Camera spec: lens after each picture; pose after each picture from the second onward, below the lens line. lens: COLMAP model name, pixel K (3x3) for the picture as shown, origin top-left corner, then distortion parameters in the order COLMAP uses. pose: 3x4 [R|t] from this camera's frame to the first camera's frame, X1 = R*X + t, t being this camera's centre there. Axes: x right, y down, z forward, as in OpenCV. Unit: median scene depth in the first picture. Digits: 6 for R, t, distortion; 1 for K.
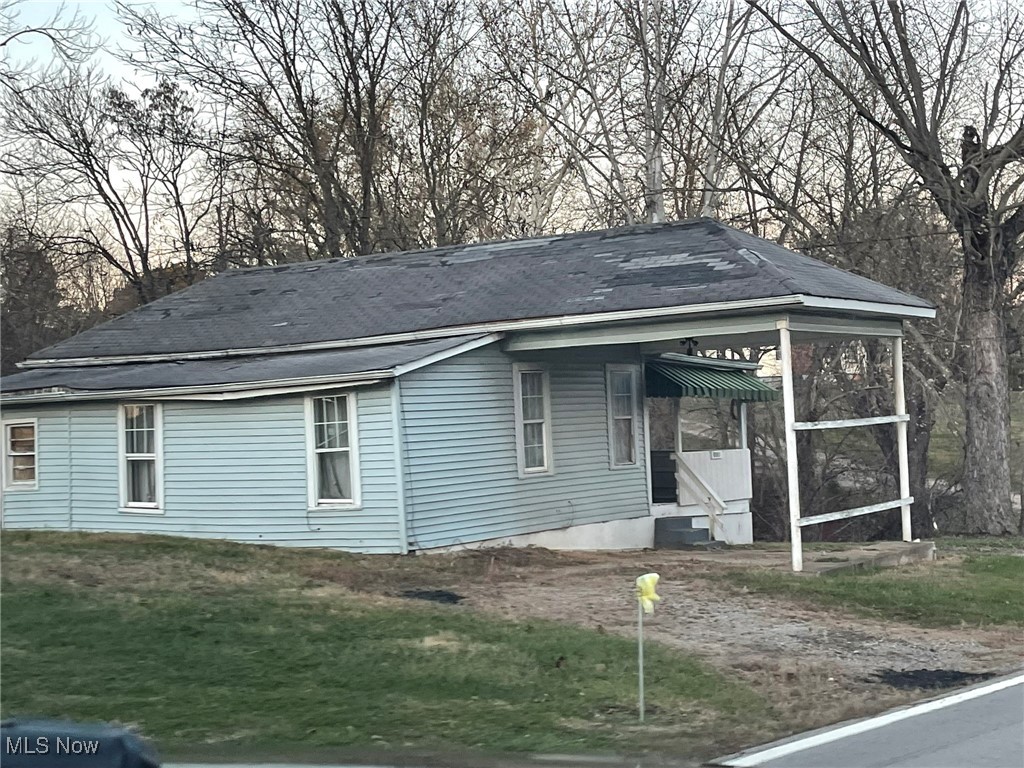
lens RADIAL K [[1622.4, 0, 512.0], [0, 1622.4, 384.0], [0, 0, 1]] dist [0.009124, 0.040782]
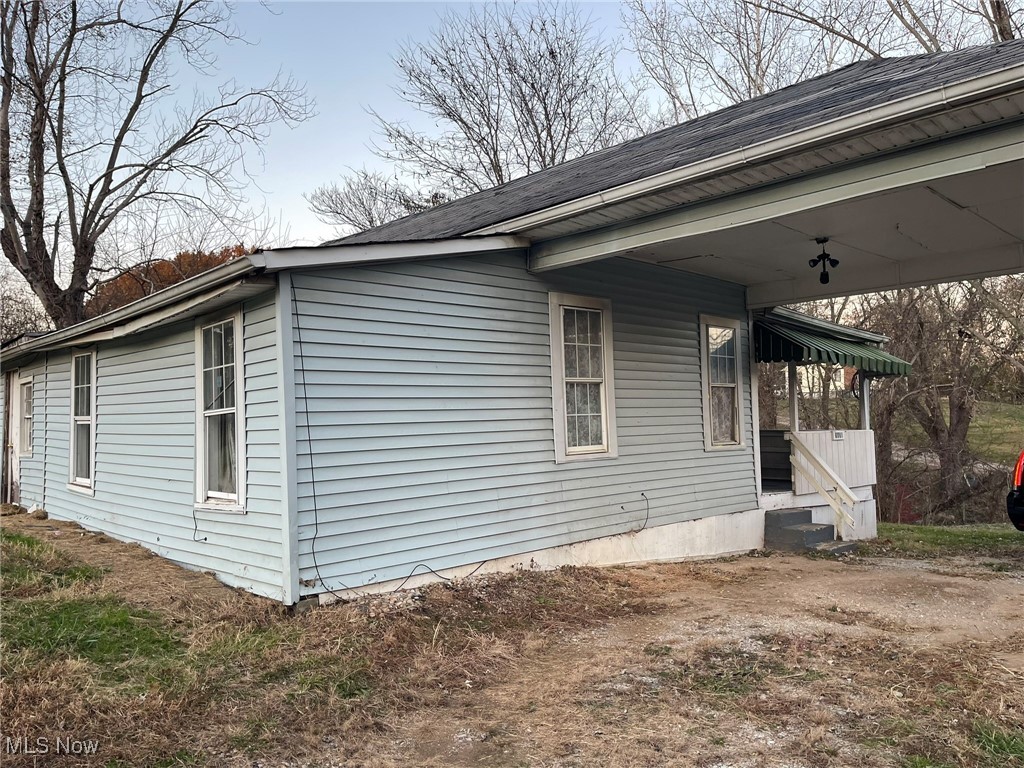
lens RADIAL K [[769.3, 0, 512.0], [0, 769.3, 384.0], [0, 0, 1]] dist [0.061490, -0.009367]
pose [[0.975840, 0.007156, -0.218370, 0.054551], [-0.011494, 0.999761, -0.018600, 0.030935], [0.218184, 0.020660, 0.975689, 0.663561]]
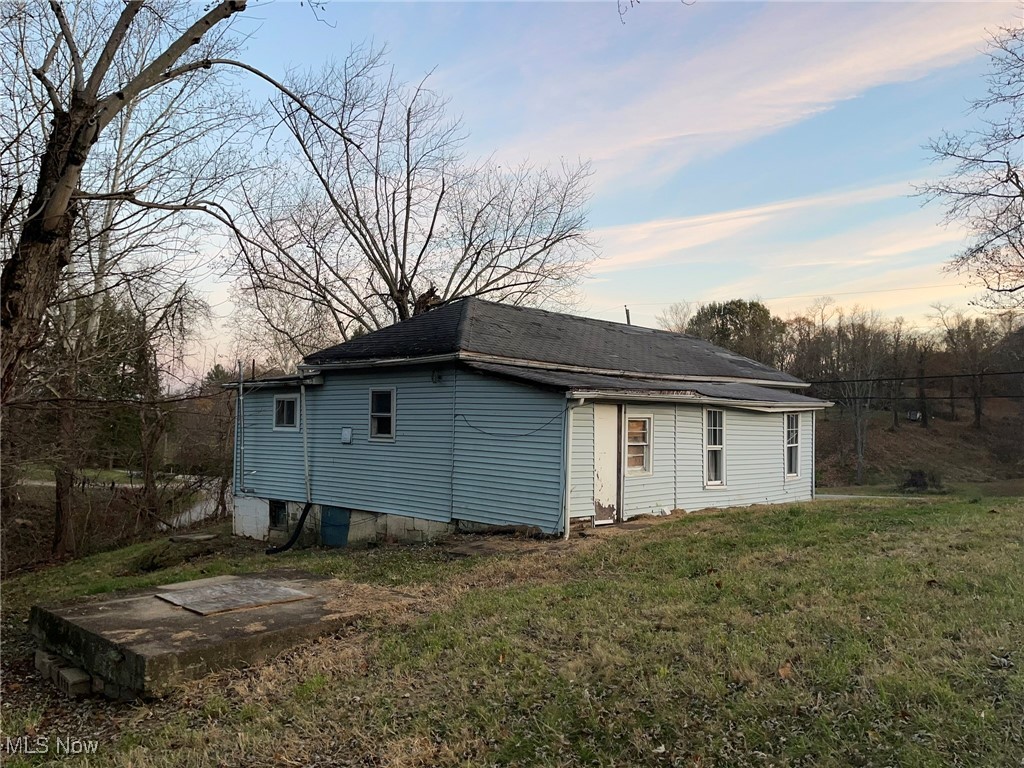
lens RADIAL K [[769.3, 0, 512.0], [0, 769.3, 384.0], [0, 0, 1]] dist [0.061490, -0.009367]
pose [[0.187825, 0.087481, 0.978299, -0.883813], [-0.039079, 0.995903, -0.081552, 0.050043], [-0.981425, -0.022913, 0.190474, 1.025092]]
